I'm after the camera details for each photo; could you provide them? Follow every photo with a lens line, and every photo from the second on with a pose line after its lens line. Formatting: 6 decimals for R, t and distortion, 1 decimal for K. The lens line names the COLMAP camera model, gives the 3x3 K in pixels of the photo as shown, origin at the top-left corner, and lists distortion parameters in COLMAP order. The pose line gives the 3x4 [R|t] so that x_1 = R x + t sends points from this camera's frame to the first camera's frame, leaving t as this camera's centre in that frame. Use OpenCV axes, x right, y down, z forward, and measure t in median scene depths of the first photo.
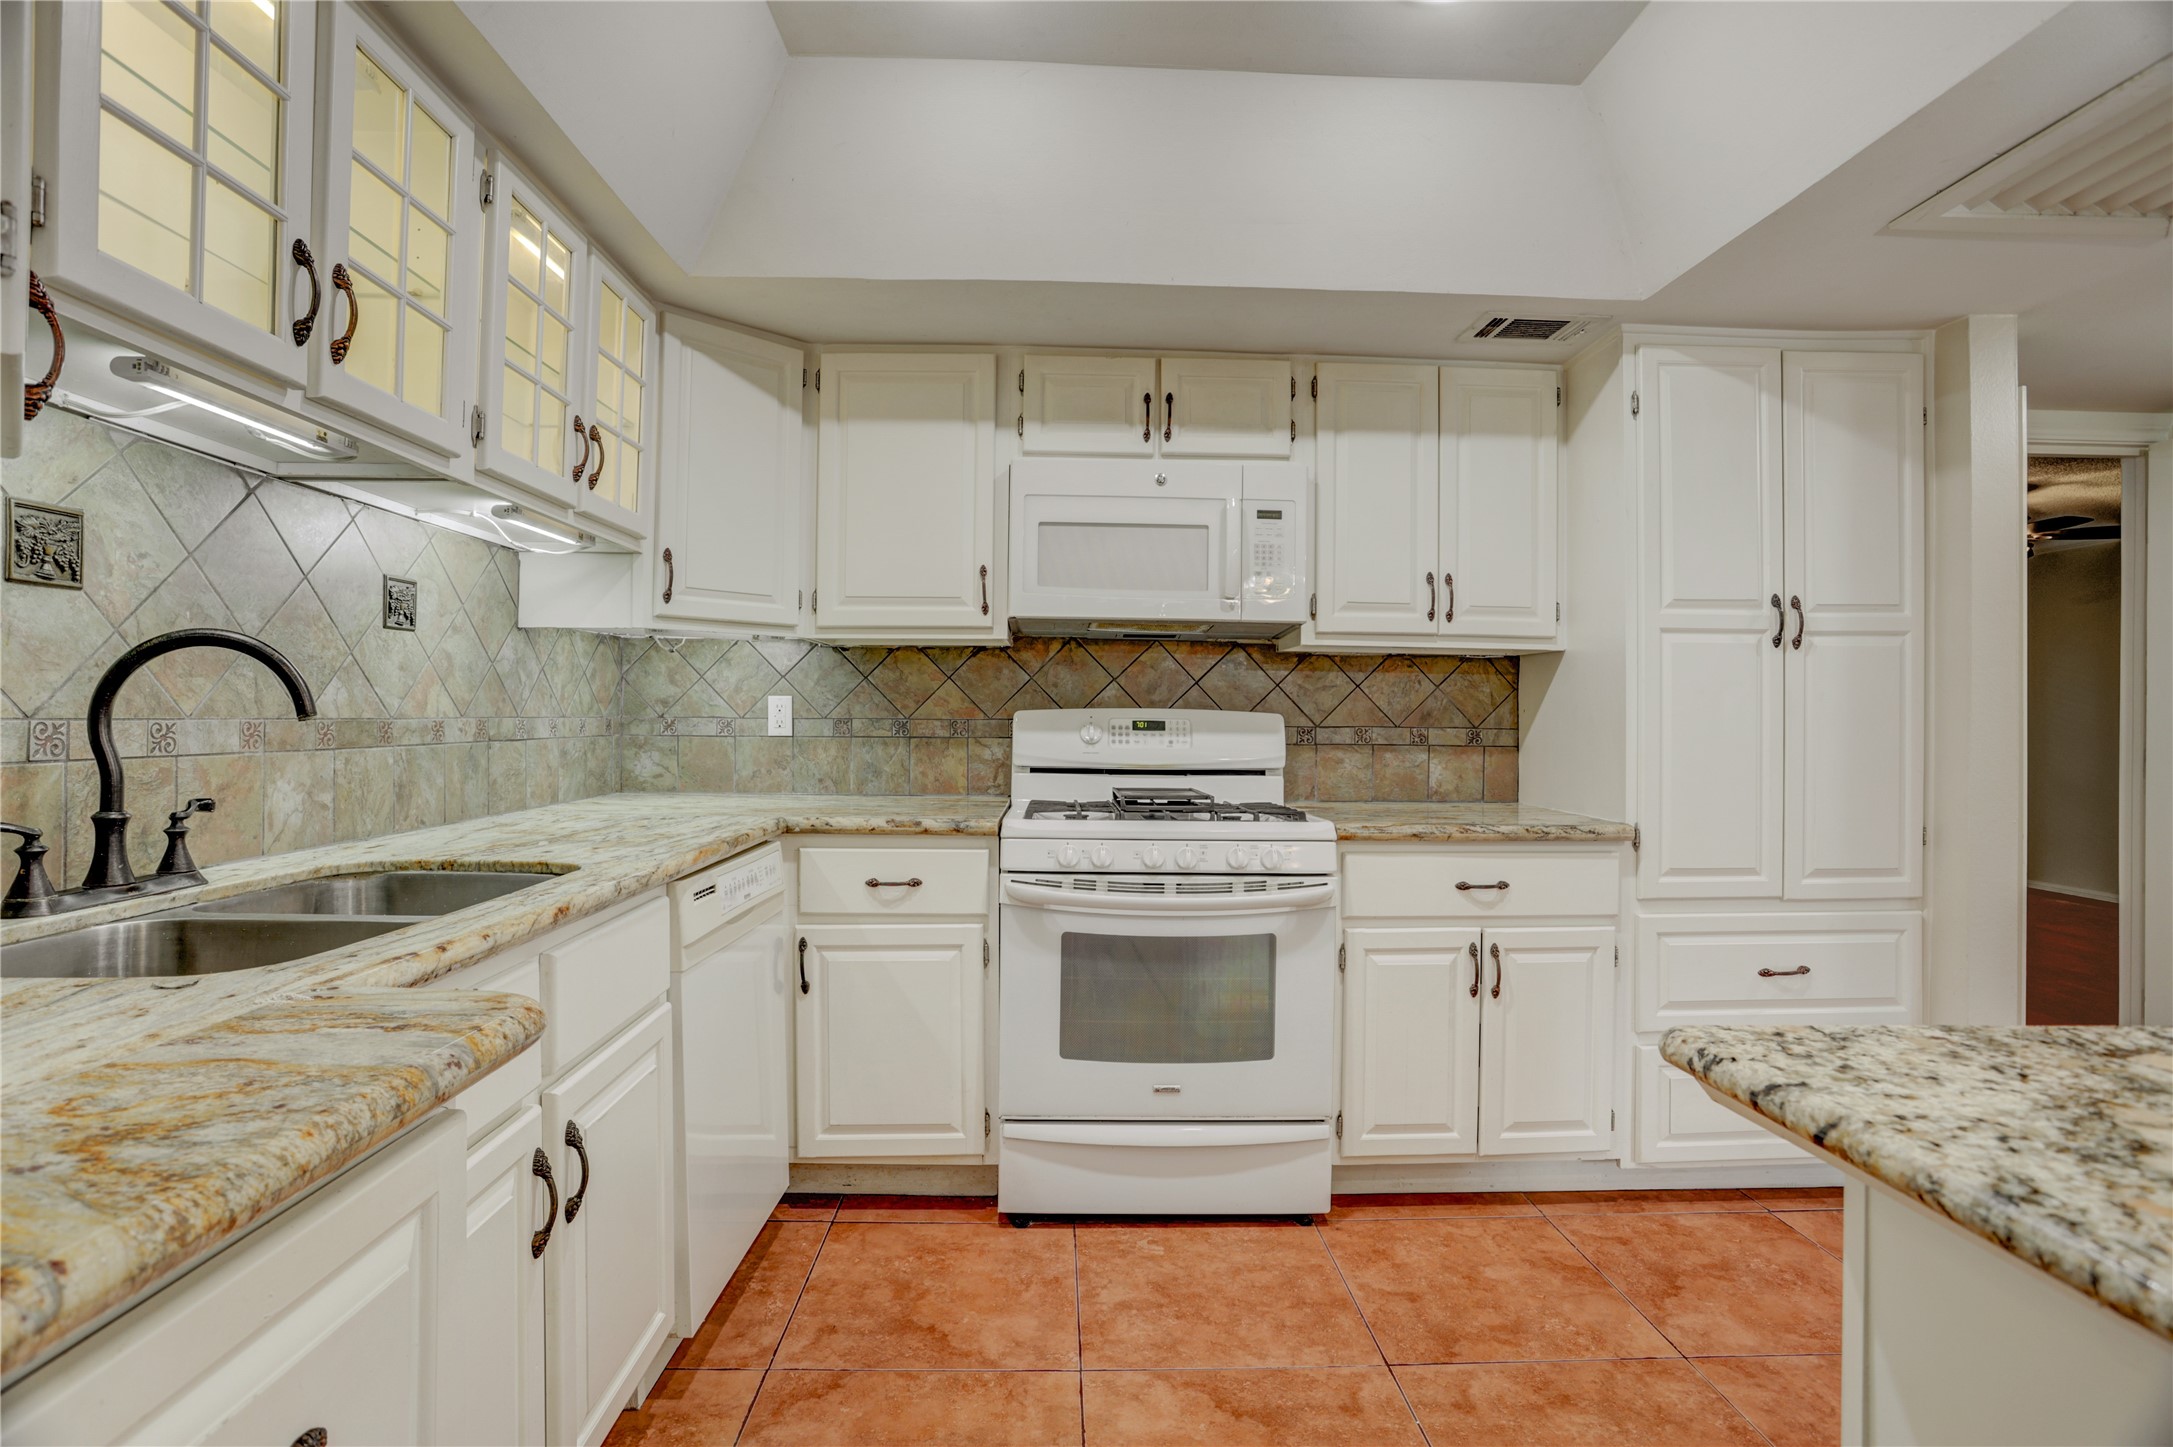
lens RADIAL K [[1051.1, 0, 1079.2], [0, 1051.1, 714.2], [0, 0, 1]] dist [-0.076428, 0.031981]
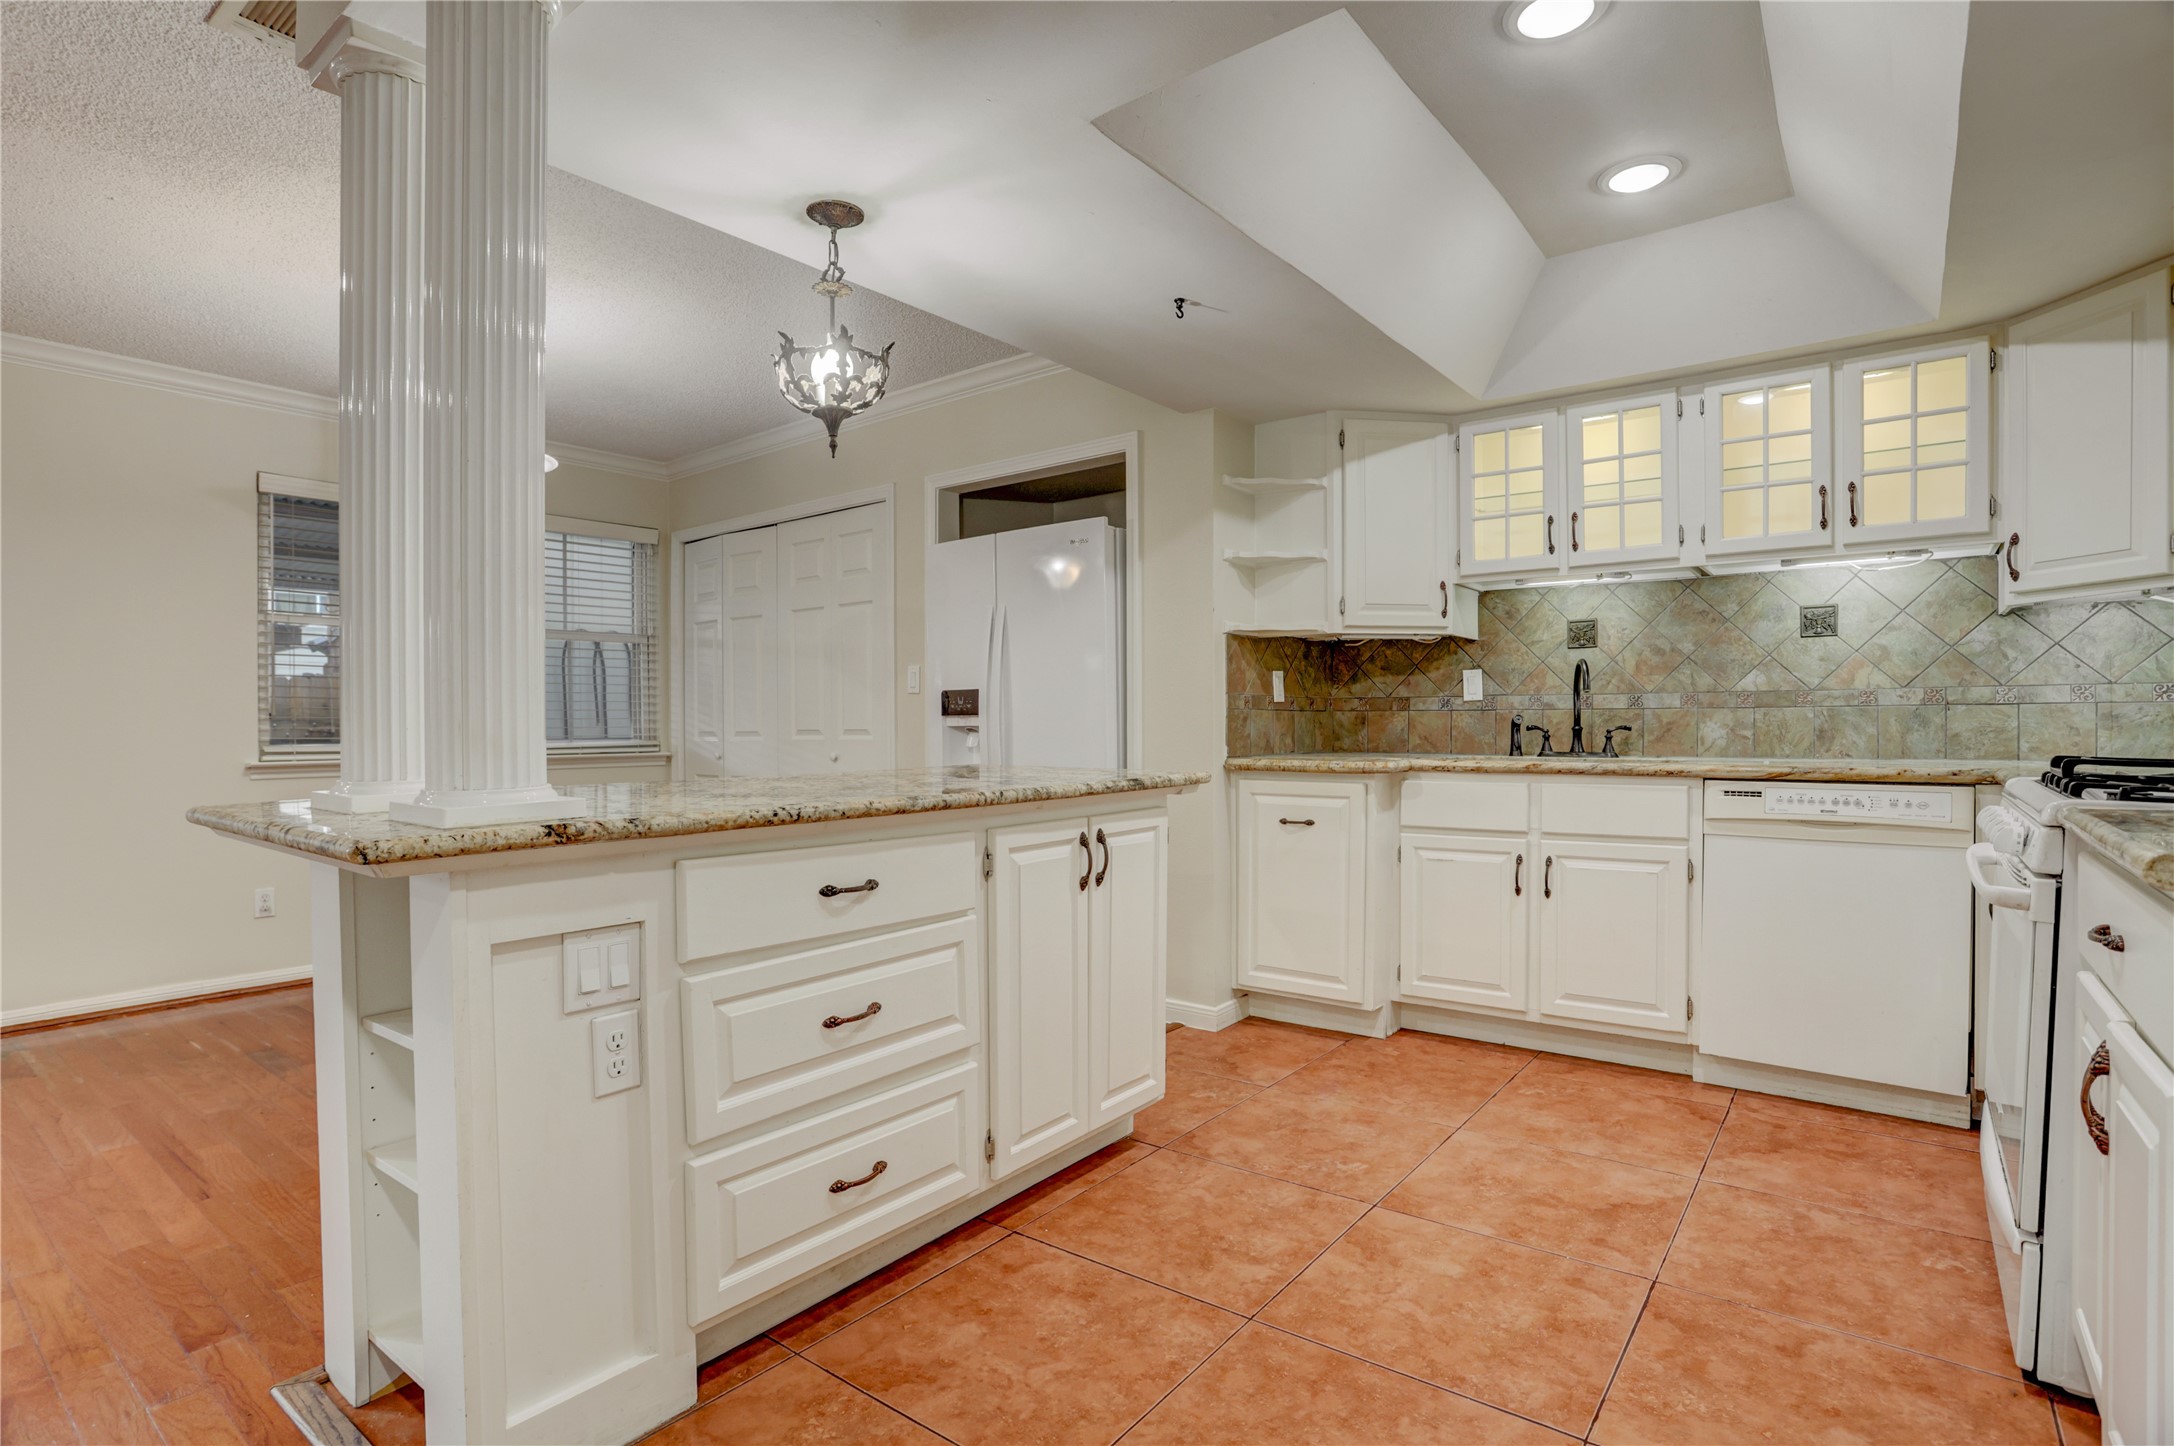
lens RADIAL K [[1051.5, 0, 1079.7], [0, 1051.5, 713.7], [0, 0, 1]] dist [-0.076428, 0.031981]
pose [[-0.634998, -0.014285, -0.772382, 1.122278], [0.001031, 0.999812, -0.019339, 0.059830], [0.772513, -0.013077, -0.634864, 0.915467]]
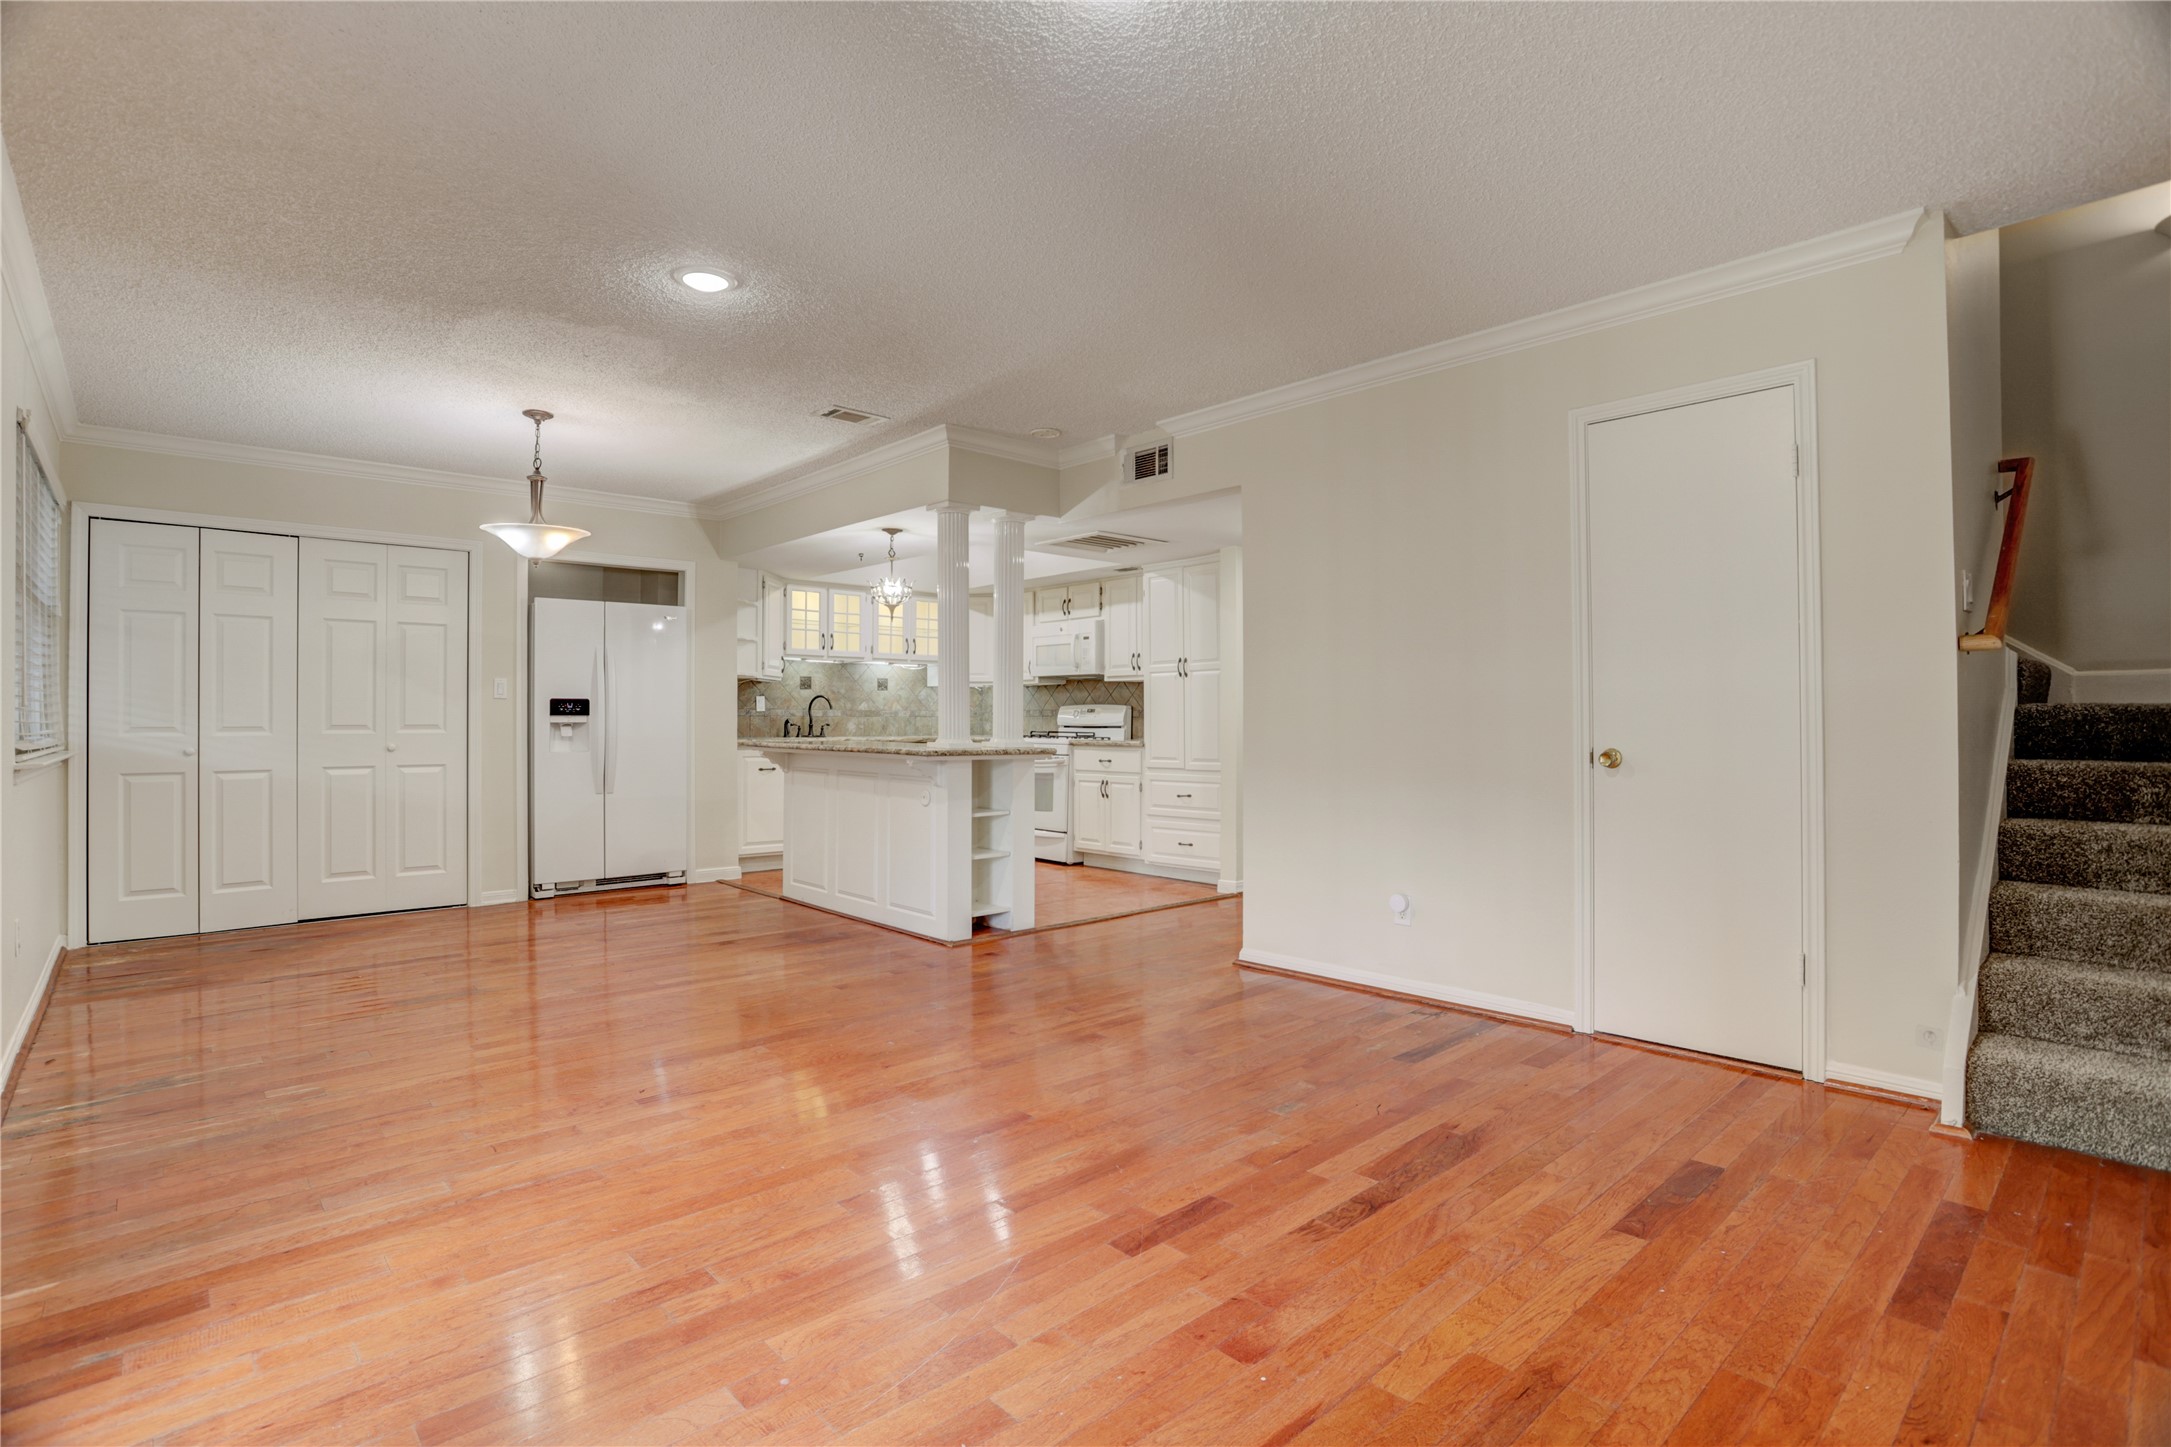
lens RADIAL K [[1050.1, 0, 1078.2], [0, 1050.1, 714.2], [0, 0, 1]] dist [-0.076428, 0.031981]
pose [[0.655341, -0.015083, -0.755183, 2.674115], [0.008124, 0.999884, -0.012921, 0.069437], [0.755290, 0.002333, 0.655387, -1.070948]]
